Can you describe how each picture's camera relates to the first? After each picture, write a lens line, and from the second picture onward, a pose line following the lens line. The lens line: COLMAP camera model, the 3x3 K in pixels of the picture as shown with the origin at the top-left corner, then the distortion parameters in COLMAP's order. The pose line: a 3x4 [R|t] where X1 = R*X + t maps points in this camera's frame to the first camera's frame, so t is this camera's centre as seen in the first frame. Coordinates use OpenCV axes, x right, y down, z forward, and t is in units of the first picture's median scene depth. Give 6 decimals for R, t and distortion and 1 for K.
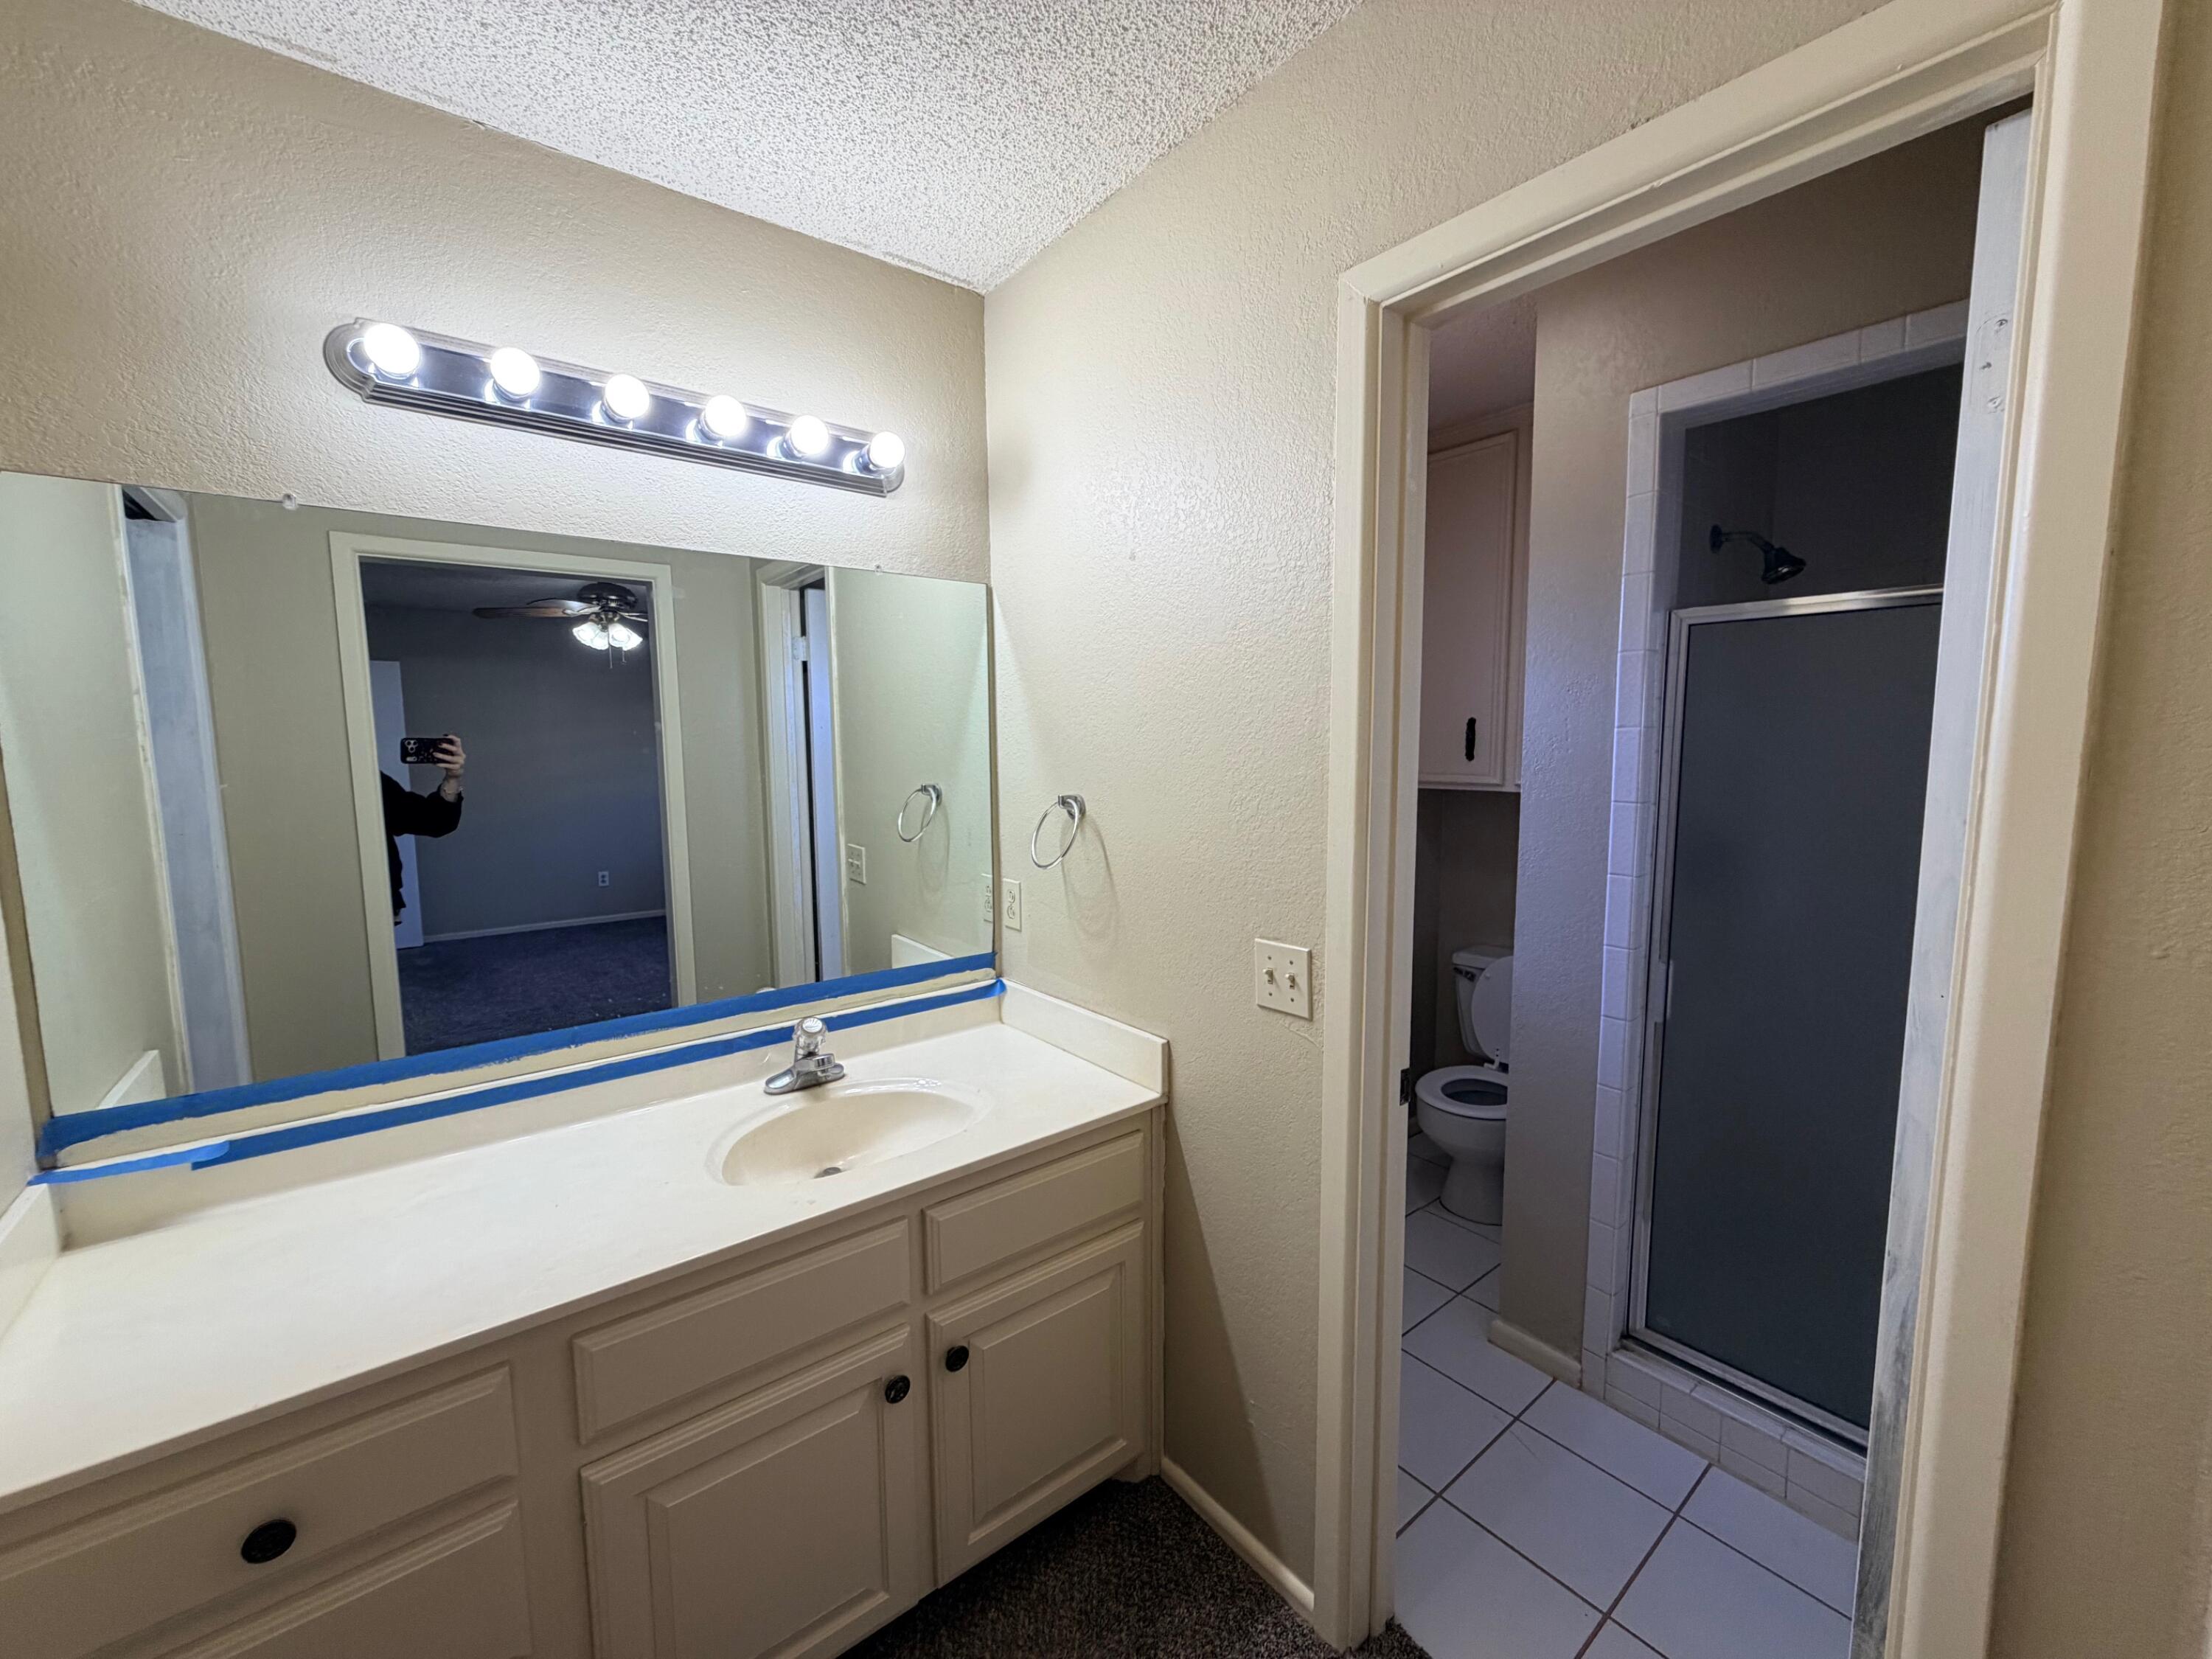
lens RADIAL K [[878.0, 0, 1103.6], [0, 878.0, 829.5], [0, 0, 1]] dist [0.001298, 0.000027]
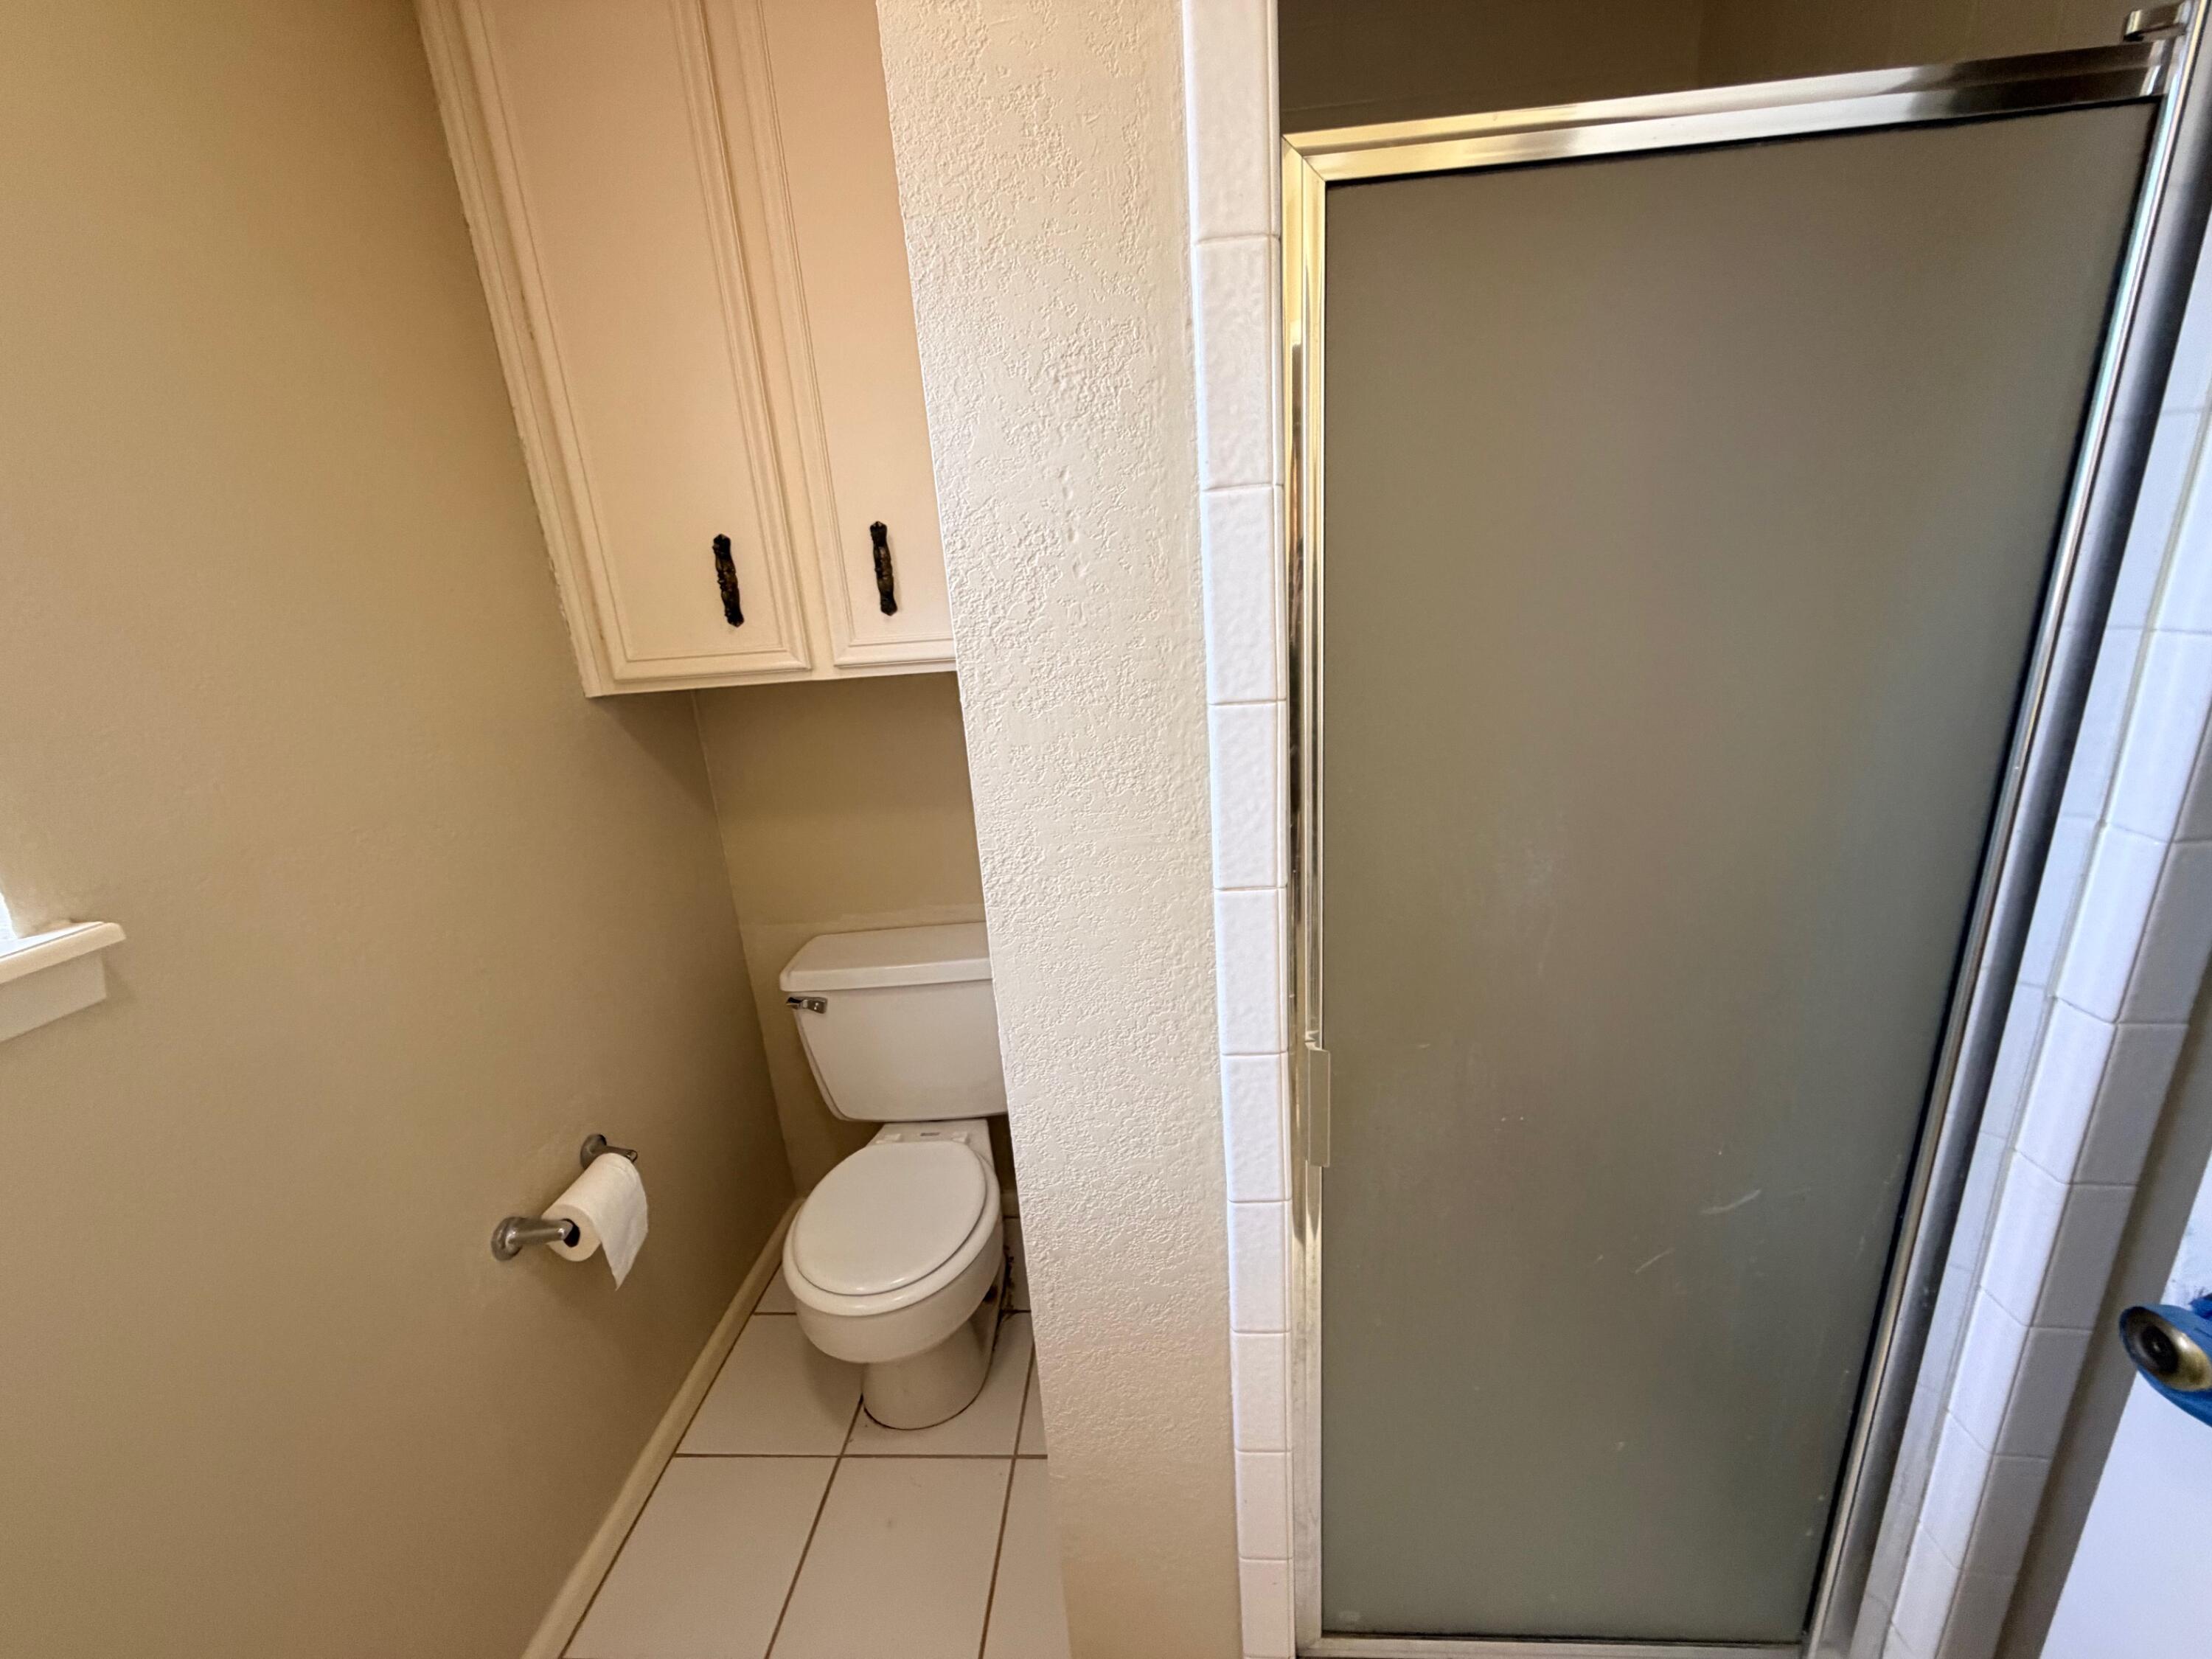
lens RADIAL K [[878.0, 0, 1105.4], [0, 878.0, 832.3], [0, 0, 1]] dist [0.001298, 0.000027]
pose [[0.668210, -0.253895, 0.699309, 0.170661], [0.144512, 0.966358, 0.212766, -0.039217], [-0.729802, -0.041114, 0.682421, 0.477426]]
